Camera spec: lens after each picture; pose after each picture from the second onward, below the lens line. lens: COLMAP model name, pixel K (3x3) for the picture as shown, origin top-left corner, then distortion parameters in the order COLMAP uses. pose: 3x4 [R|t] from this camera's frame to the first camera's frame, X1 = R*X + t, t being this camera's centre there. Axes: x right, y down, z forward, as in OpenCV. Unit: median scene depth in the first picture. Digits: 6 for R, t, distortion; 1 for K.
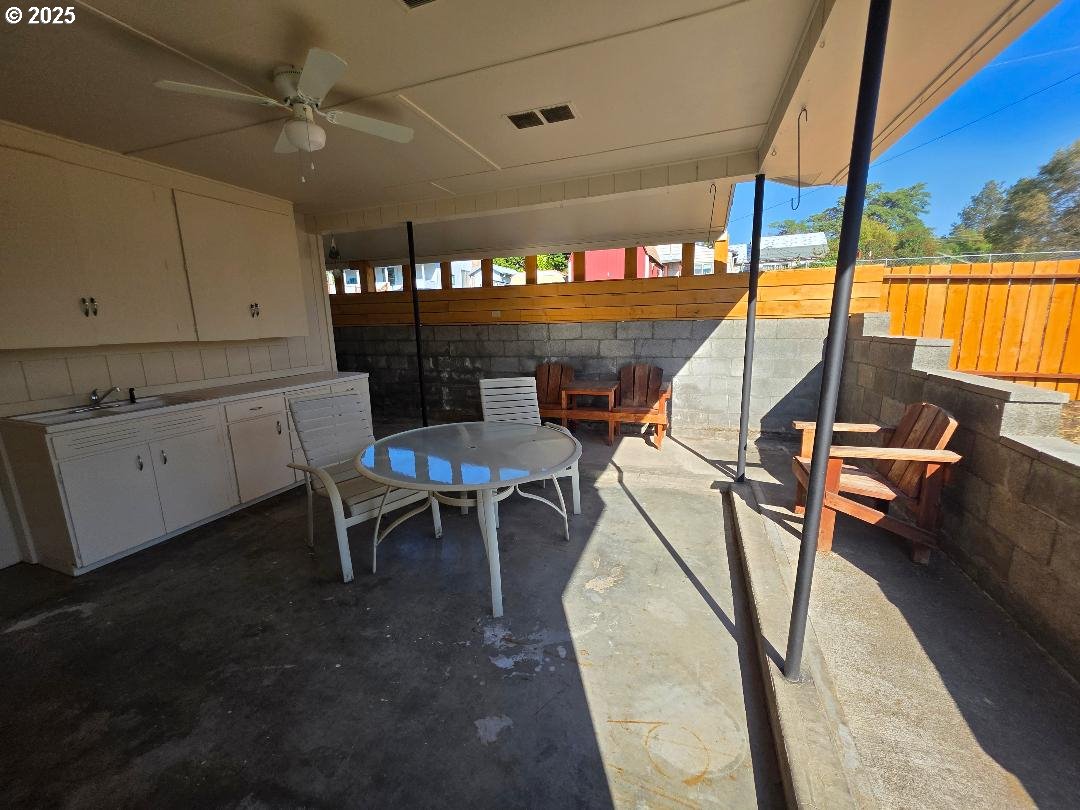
lens RADIAL K [[429.1, 0, 537.2], [0, 429.1, 403.7], [0, 0, 1]] dist [0.004307, -0.000401]
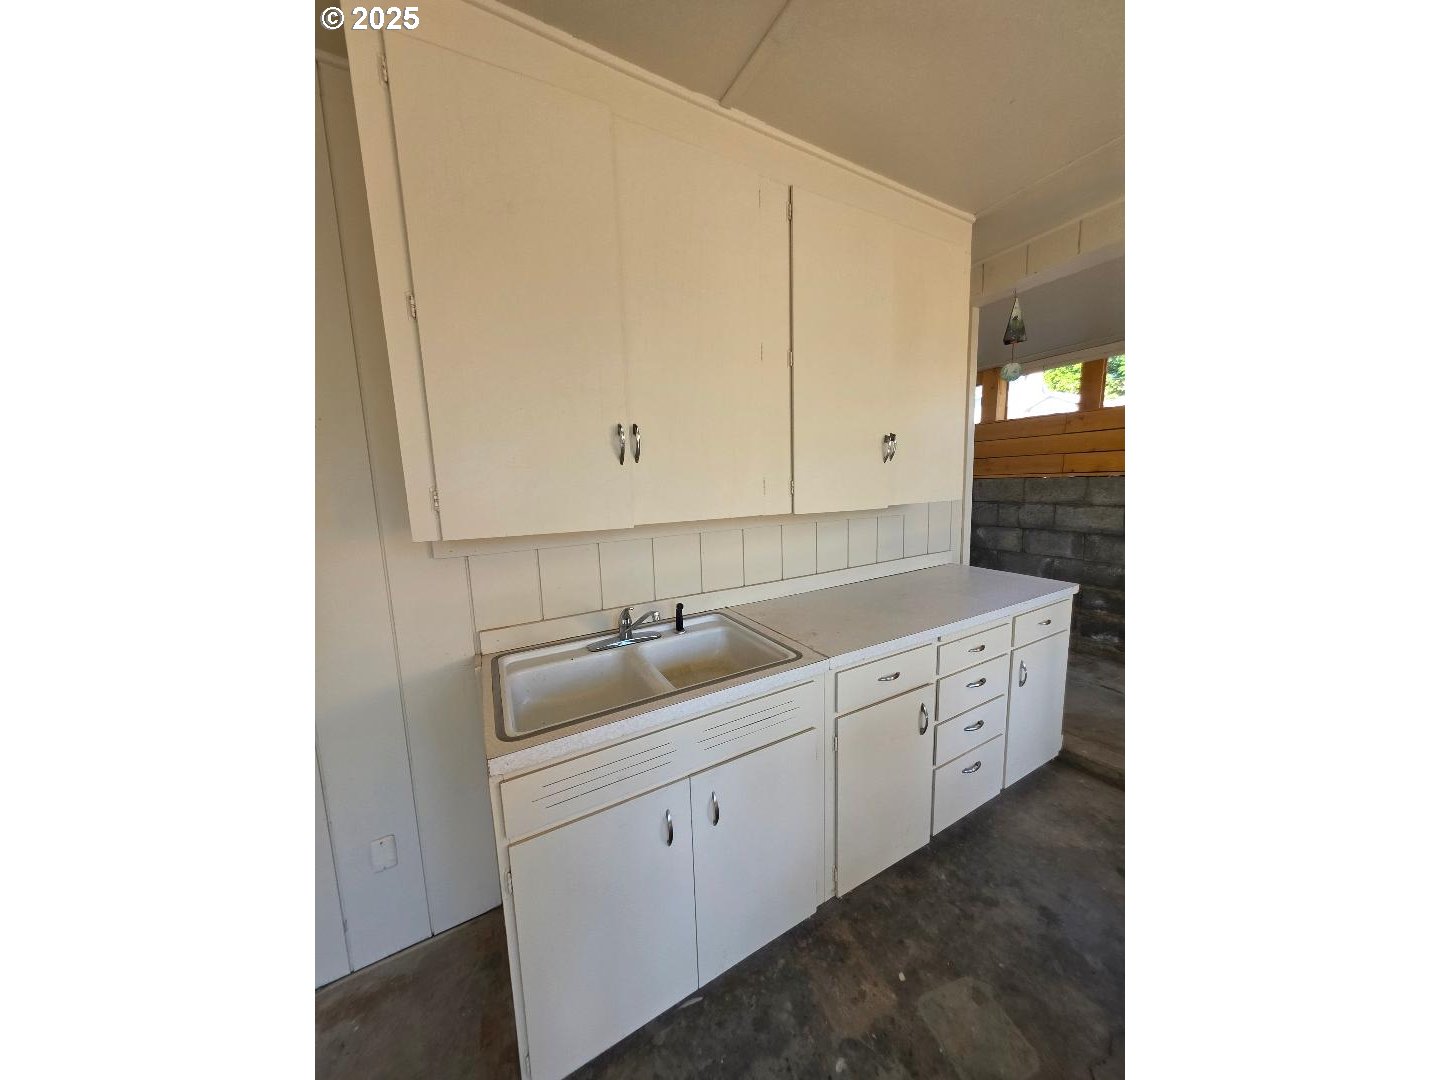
lens RADIAL K [[430.7, 0, 718.5], [0, 430.7, 537.5], [0, 0, 1]] dist [0.004158, 0.000055]
pose [[0.759167, 0.081764, -0.645739, -0.388180], [-0.107212, 0.994236, -0.000153, -0.079327], [0.642005, 0.069347, 0.763558, 0.420835]]
